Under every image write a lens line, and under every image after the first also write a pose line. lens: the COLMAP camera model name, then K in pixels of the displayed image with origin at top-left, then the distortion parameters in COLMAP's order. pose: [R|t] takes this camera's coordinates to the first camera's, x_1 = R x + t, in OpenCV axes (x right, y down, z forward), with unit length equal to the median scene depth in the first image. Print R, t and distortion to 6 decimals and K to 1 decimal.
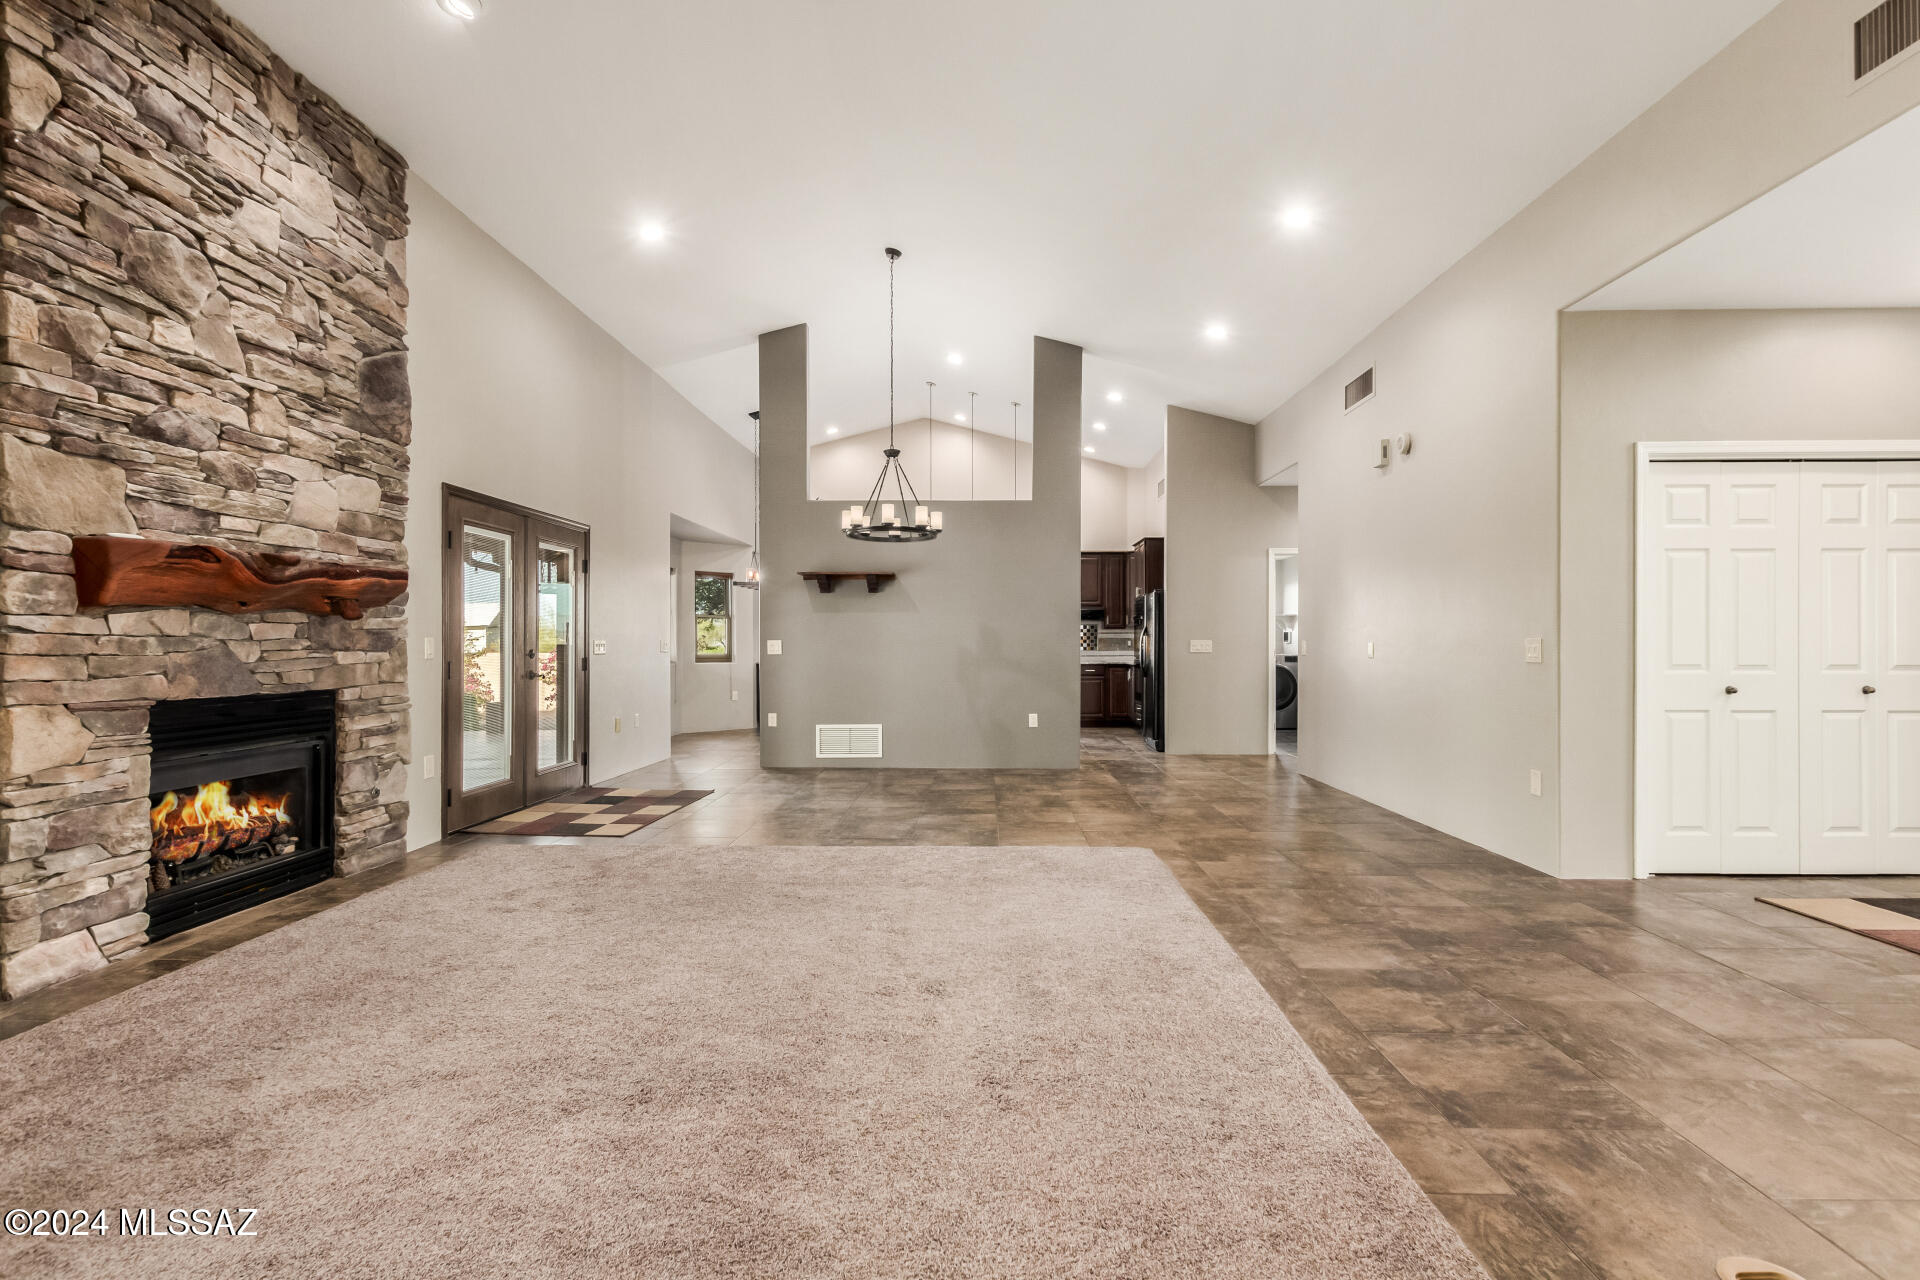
lens RADIAL K [[884.4, 0, 964.1], [0, 884.4, 640.0], [0, 0, 1]] dist [-0.009394, -0.000538]
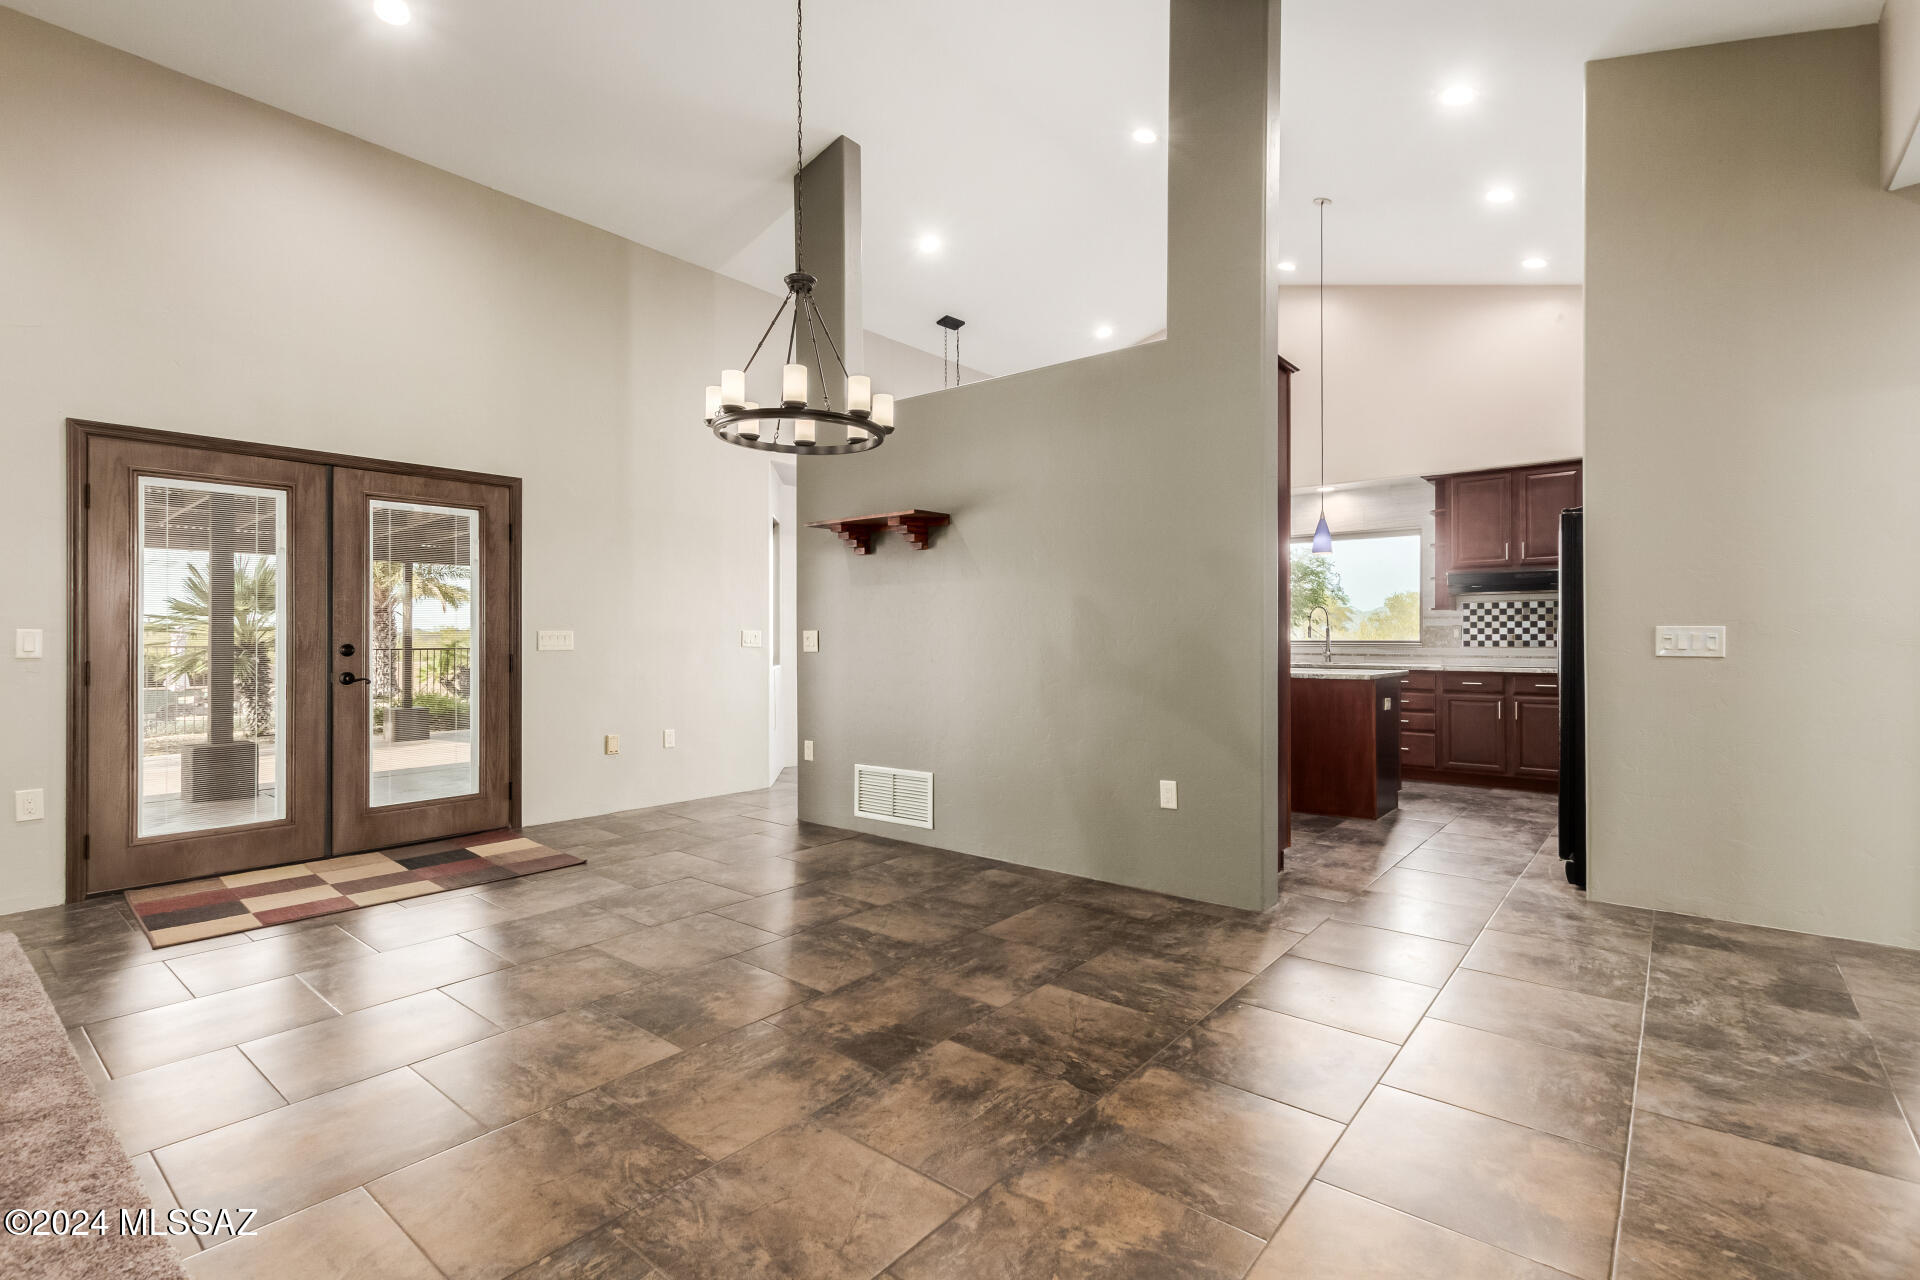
lens RADIAL K [[866.9, 0, 1004.8], [0, 866.9, 638.1], [0, 0, 1]] dist [-0.000603, 0.000009]
pose [[0.792703, -0.000208, -0.609608, 0.296143], [0.005450, 0.999962, 0.006746, 0.002272], [0.609583, -0.008670, 0.792675, 0.574662]]
